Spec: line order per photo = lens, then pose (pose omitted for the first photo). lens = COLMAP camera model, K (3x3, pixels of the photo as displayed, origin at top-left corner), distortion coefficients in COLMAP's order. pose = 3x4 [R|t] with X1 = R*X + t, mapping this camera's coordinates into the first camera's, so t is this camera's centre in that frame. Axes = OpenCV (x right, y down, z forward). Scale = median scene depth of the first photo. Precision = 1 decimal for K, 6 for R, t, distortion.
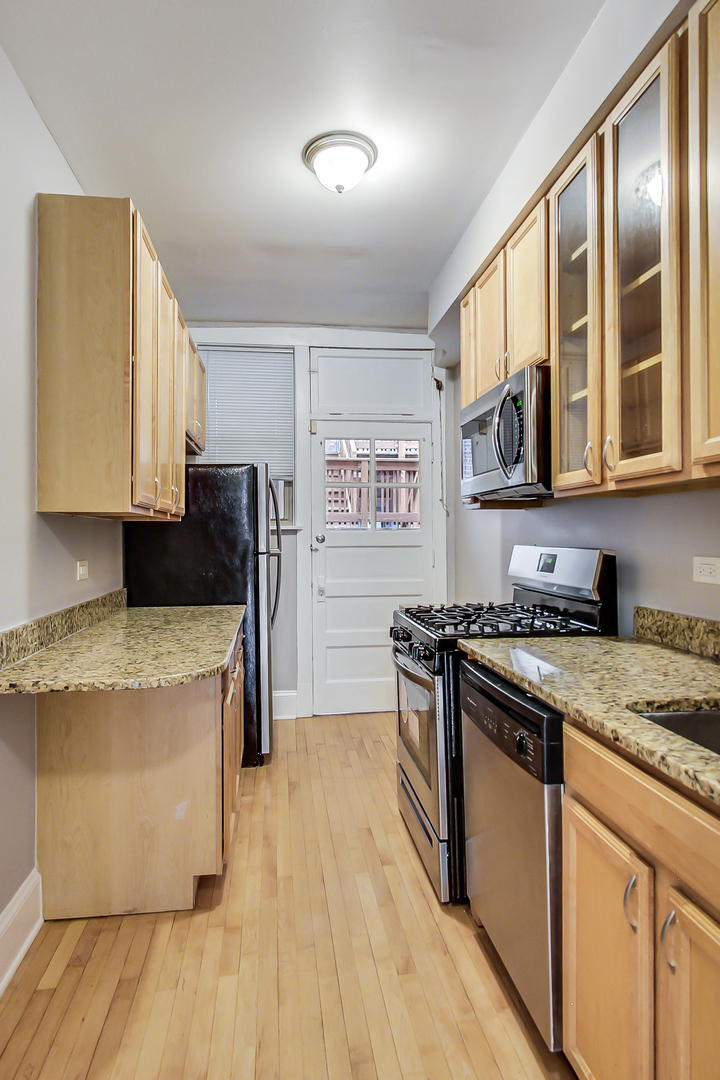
lens RADIAL K [[629.7, 0, 360.0], [0, 629.7, 540.0], [0, 0, 1]] dist [0.002731, -0.022946]
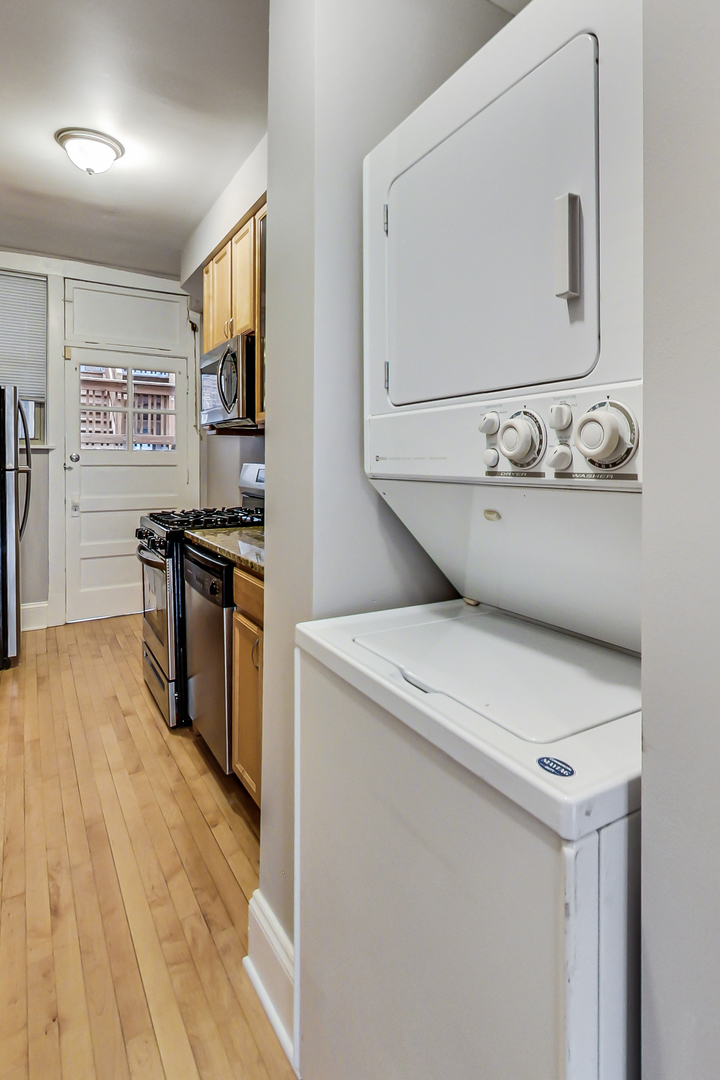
lens RADIAL K [[587.0, 0, 419.6], [0, 587.0, 463.9], [0, 0, 1]] dist [-0.001475, -0.000782]
pose [[0.896281, 0.007400, 0.443424, 0.034247], [-0.007601, 0.999970, -0.001324, 0.008588], [-0.443420, -0.002184, 0.896311, -0.258562]]
